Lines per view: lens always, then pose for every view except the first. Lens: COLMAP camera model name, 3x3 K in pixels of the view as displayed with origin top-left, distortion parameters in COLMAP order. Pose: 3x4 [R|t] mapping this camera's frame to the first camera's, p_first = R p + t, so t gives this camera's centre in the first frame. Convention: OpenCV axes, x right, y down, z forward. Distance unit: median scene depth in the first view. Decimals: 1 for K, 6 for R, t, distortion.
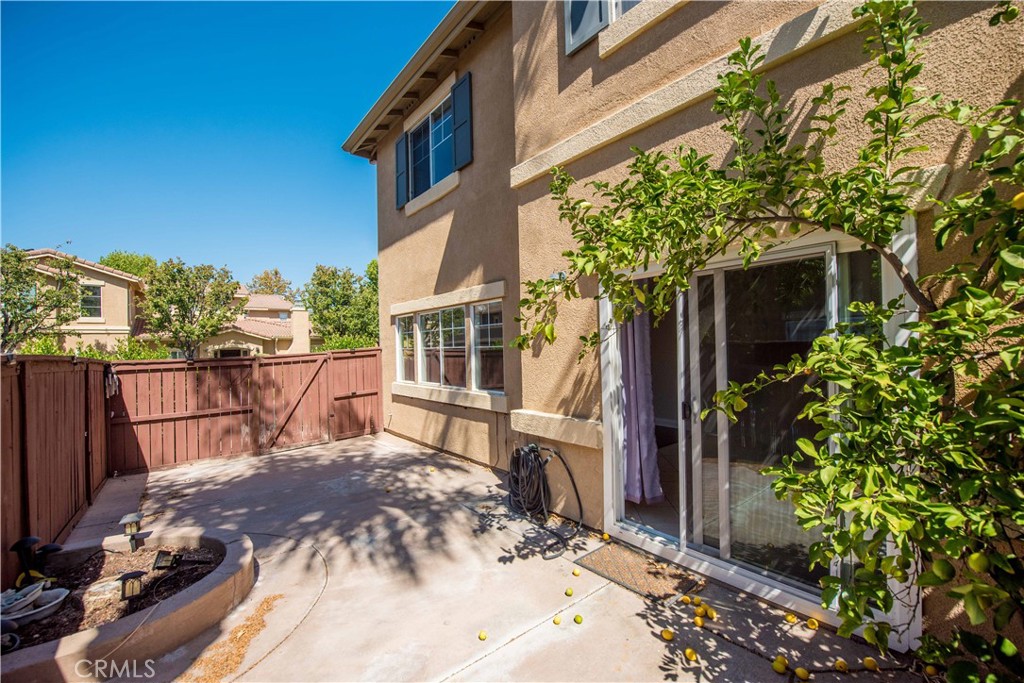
lens RADIAL K [[415.6, 0, 512.0], [0, 415.6, 341.5], [0, 0, 1]] dist [-0.001064, -0.009451]
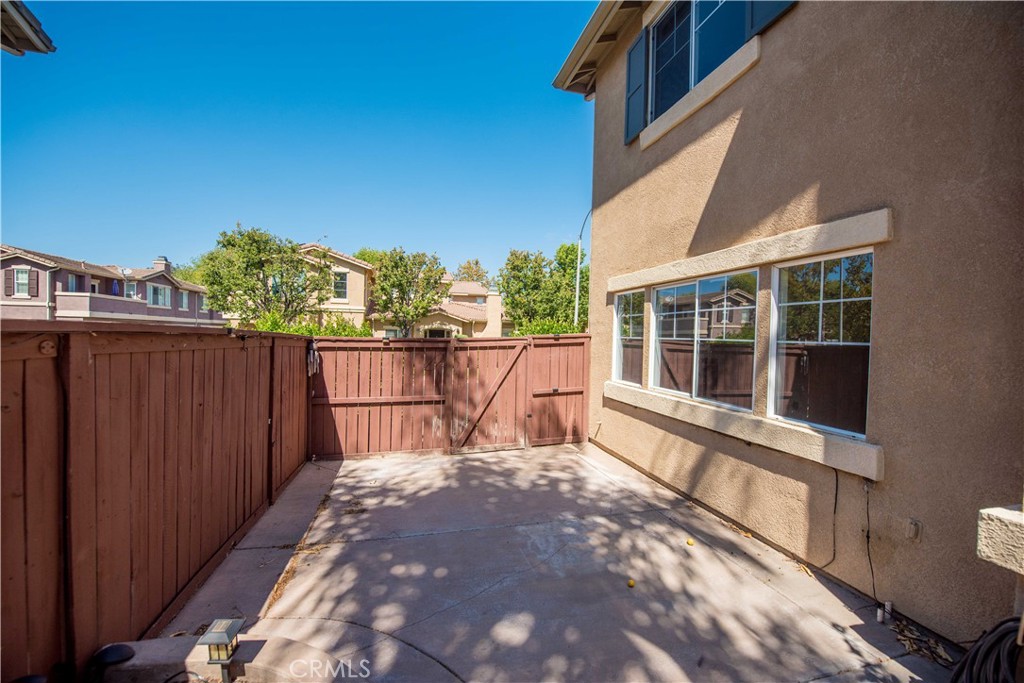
lens RADIAL K [[406.5, 0, 513.0], [0, 406.5, 345.4], [0, 0, 1]] dist [-0.019235, -0.000155]
pose [[0.912217, 0.056131, -0.405844, -0.152410], [-0.040393, 0.998066, 0.047247, 0.005531], [0.407711, -0.026706, 0.912720, 0.273340]]
